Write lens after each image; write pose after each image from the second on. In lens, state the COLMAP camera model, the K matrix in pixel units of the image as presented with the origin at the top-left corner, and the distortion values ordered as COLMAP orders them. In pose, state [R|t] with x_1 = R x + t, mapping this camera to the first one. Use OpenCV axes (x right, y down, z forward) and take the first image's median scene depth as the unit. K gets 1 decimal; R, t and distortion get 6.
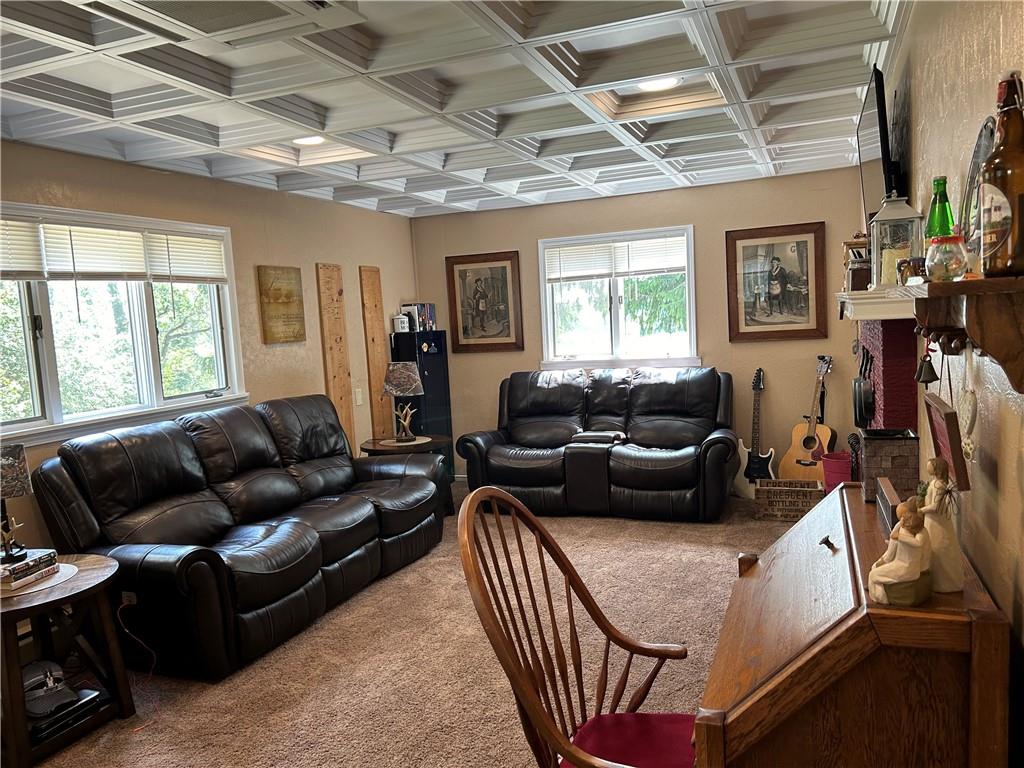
lens RADIAL K [[760.2, 0, 512.0], [0, 760.2, 384.0], [0, 0, 1]] dist [0.074681, -0.103474]
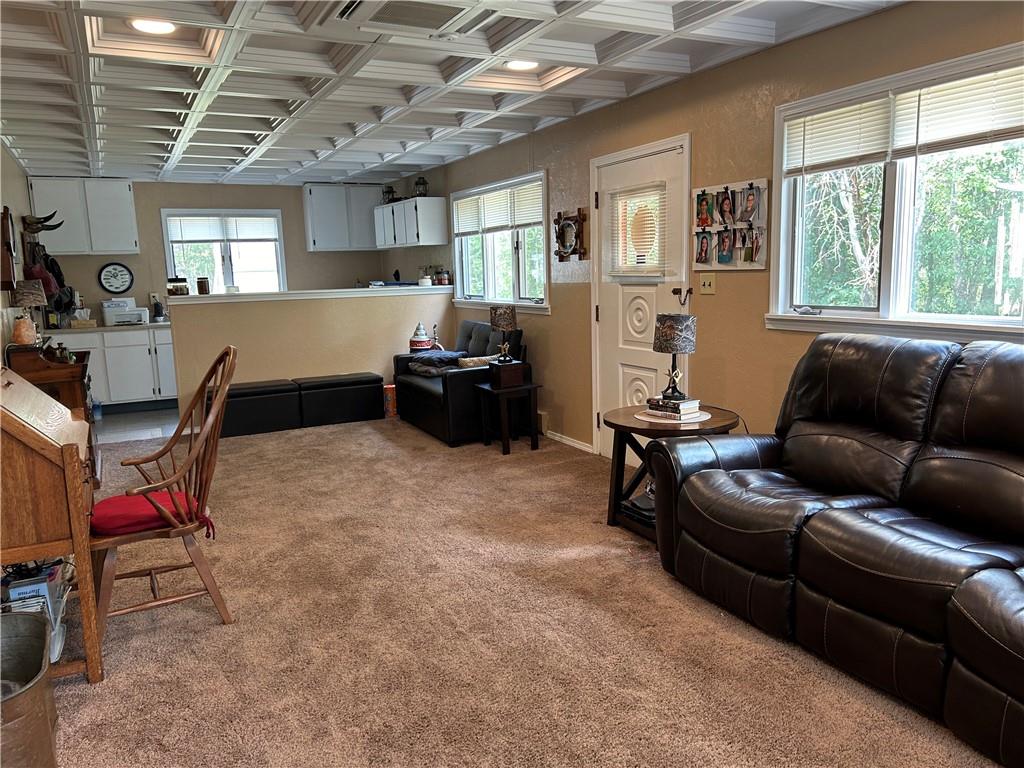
lens RADIAL K [[760.2, 0, 512.0], [0, 760.2, 384.0], [0, 0, 1]] dist [0.074681, -0.103474]
pose [[-0.652974, 0.190795, -0.732954, 0.258376], [0.000968, 0.967959, 0.251107, -0.067482], [0.757380, 0.163257, -0.632237, 0.807192]]
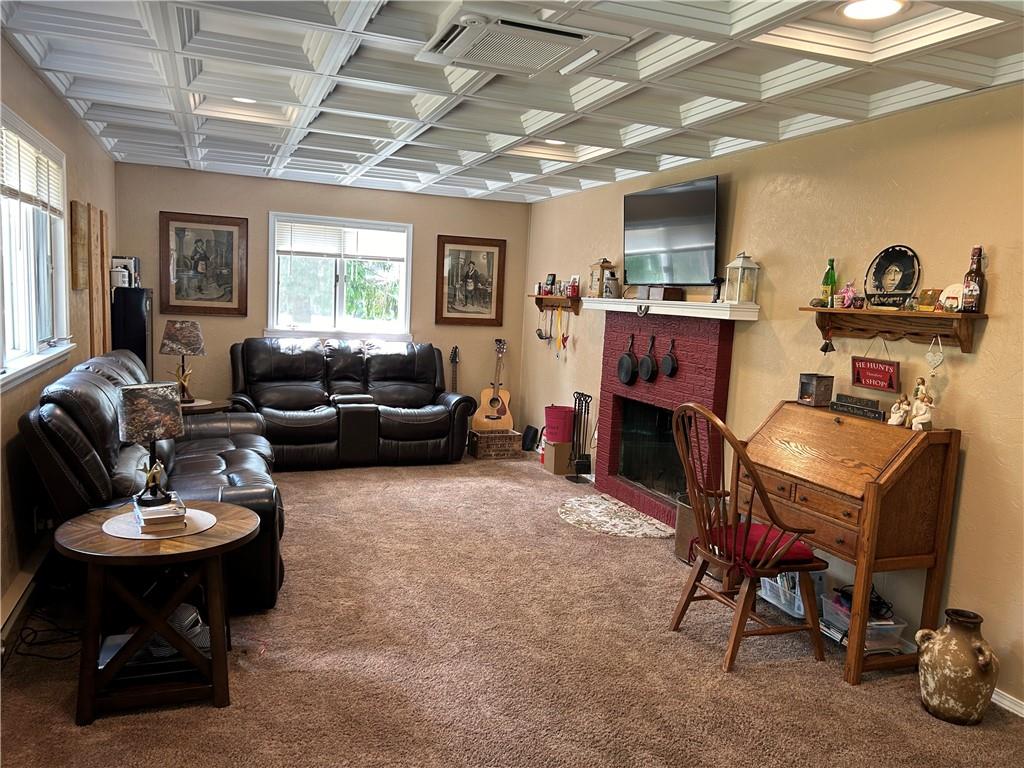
lens RADIAL K [[767.3, 0, 506.7], [0, 767.3, 387.4], [0, 0, 1]] dist [0.096644, -0.104538]
pose [[0.735638, 0.013909, 0.677232, -0.485674], [-0.032465, 0.999364, 0.014740, 0.027070], [-0.676596, -0.032829, 0.735622, -0.007634]]
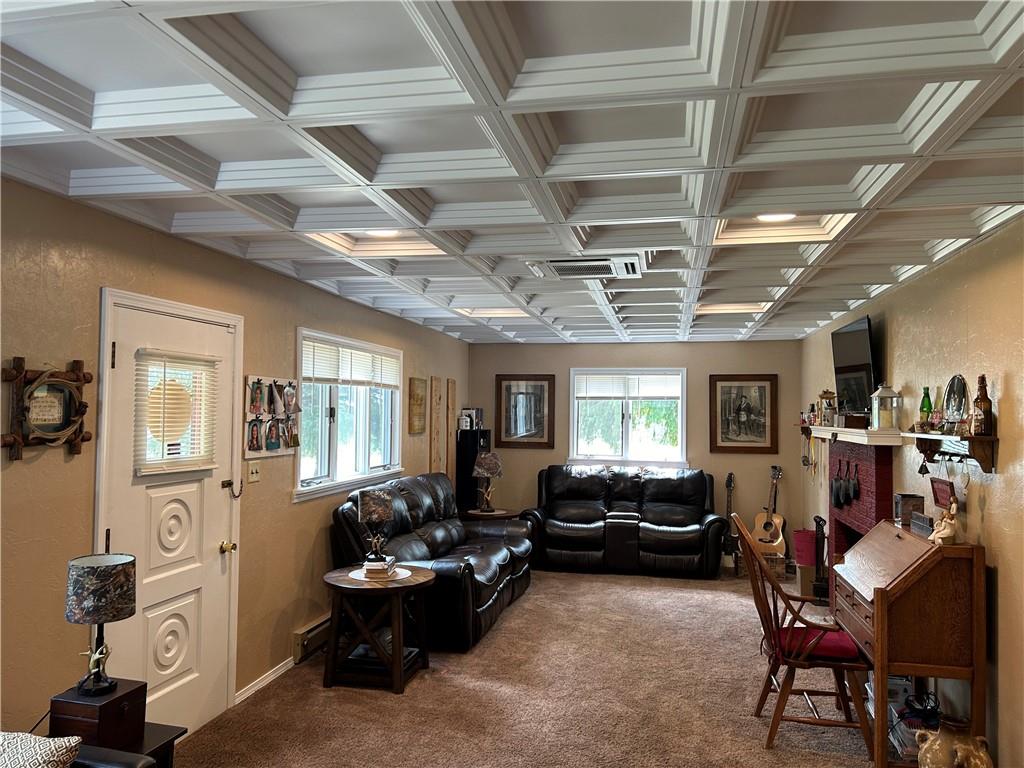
lens RADIAL K [[767.3, 0, 506.7], [0, 767.3, 387.4], [0, 0, 1]] dist [0.096644, -0.104538]
pose [[0.982620, 0.073459, 0.170475, -0.336699], [-0.051334, 0.990086, -0.130747, 0.032120], [-0.178389, 0.119723, 0.976649, -0.336022]]
